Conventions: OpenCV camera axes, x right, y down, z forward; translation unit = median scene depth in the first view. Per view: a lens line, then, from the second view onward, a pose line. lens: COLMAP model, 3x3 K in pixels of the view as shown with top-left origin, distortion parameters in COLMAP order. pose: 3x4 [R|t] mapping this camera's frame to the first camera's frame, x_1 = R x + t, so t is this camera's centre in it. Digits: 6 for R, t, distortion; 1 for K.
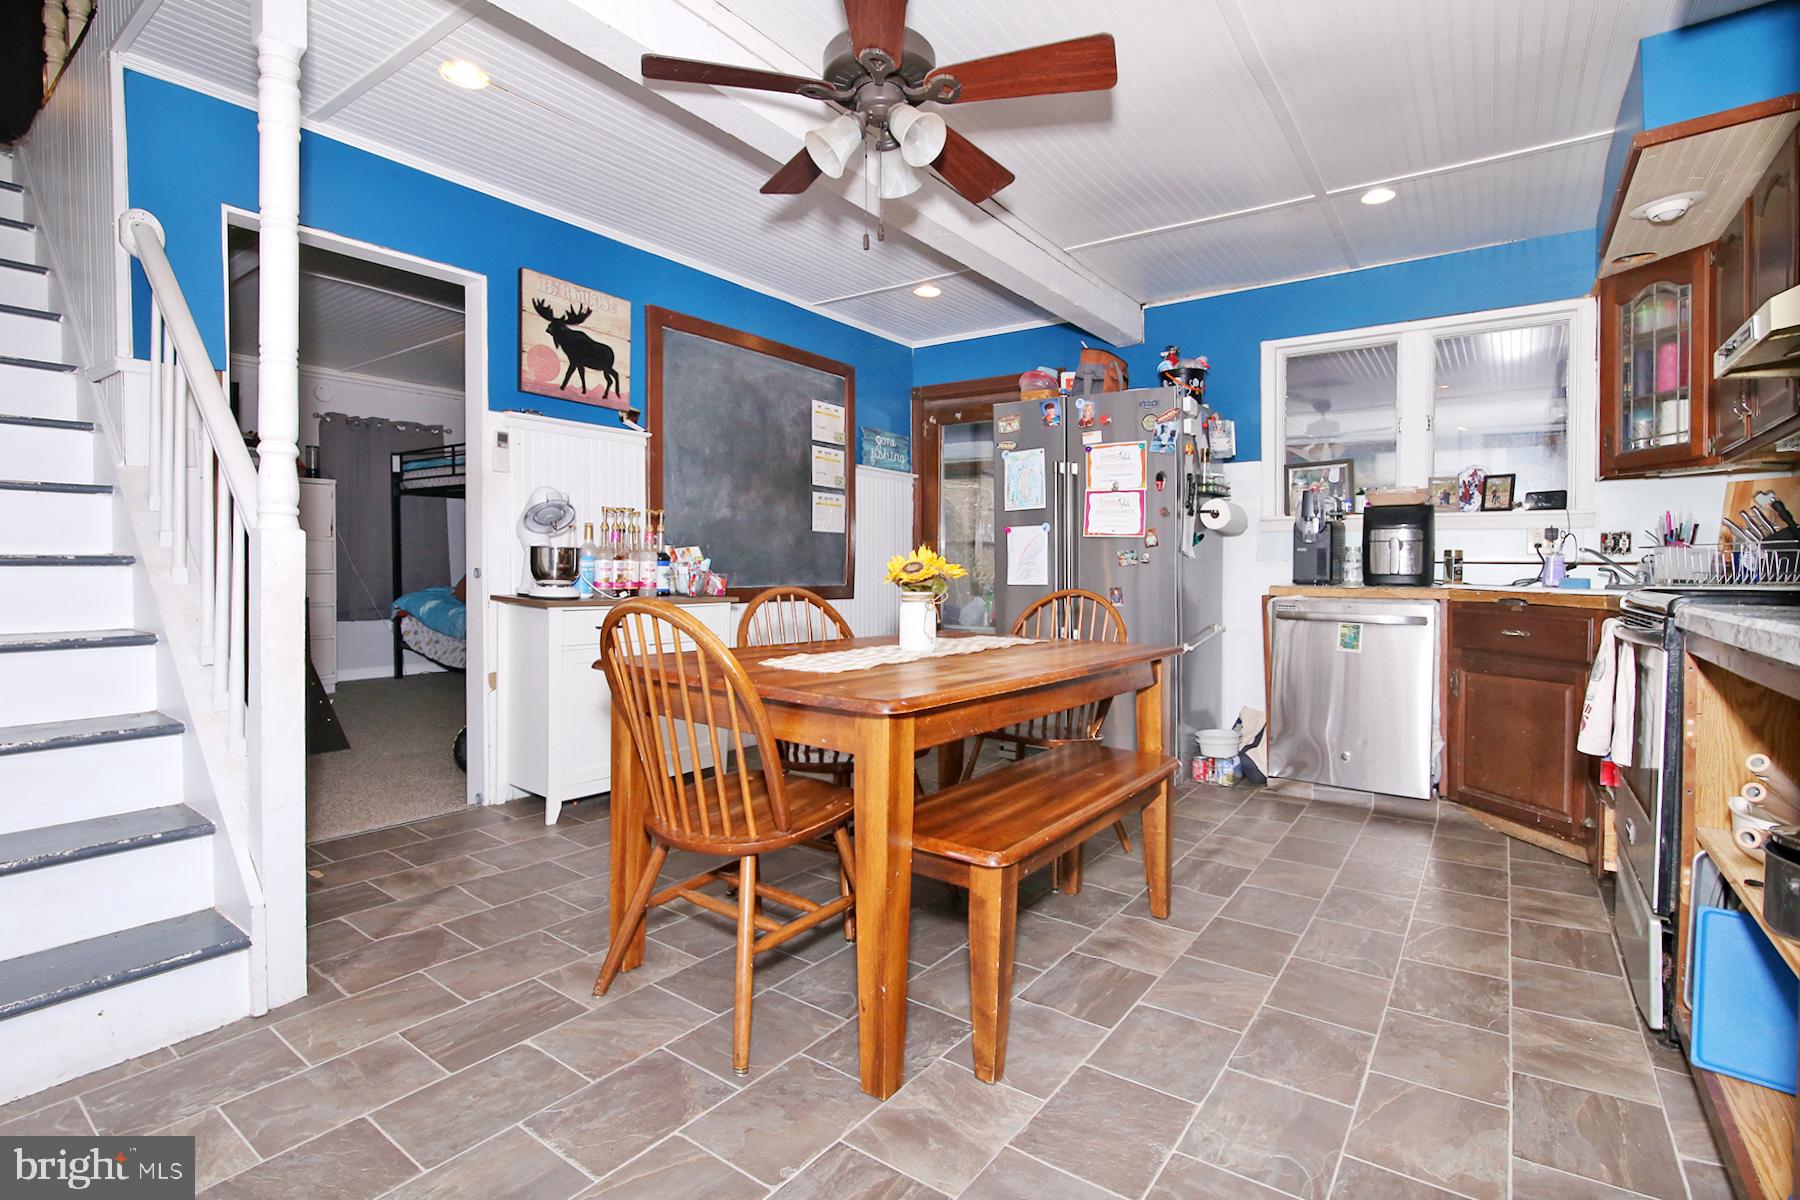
lens RADIAL K [[888.3, 0, 893.4], [0, 888.3, 574.3], [0, 0, 1]] dist [-0.035962, 0.000085]
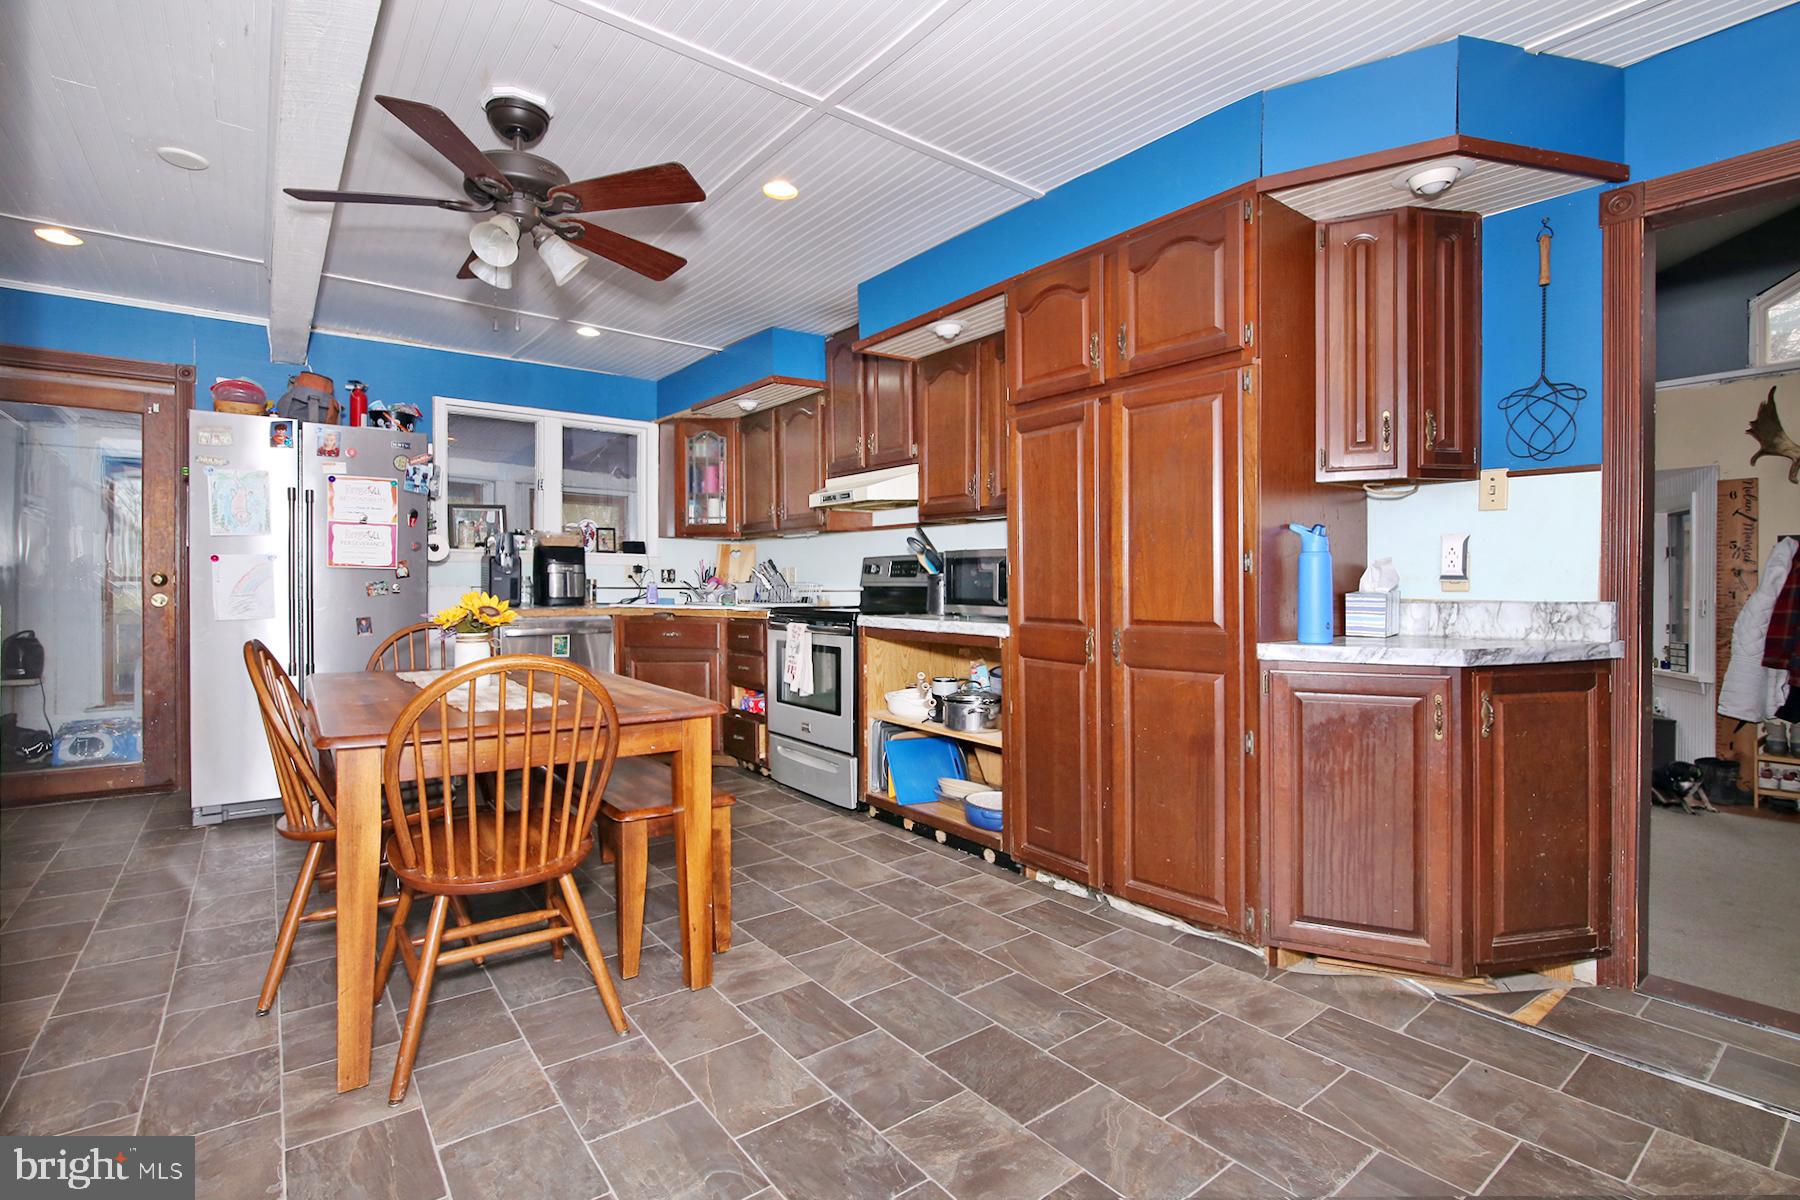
lens RADIAL K [[837.6, 0, 922.9], [0, 837.6, 560.4], [0, 0, 1]] dist [0.000049, -0.000295]
pose [[0.247149, 0.016883, 0.968830, -0.548123], [0.003682, 0.999825, -0.018363, -0.031795], [-0.968971, 0.008105, 0.247043, 0.135266]]
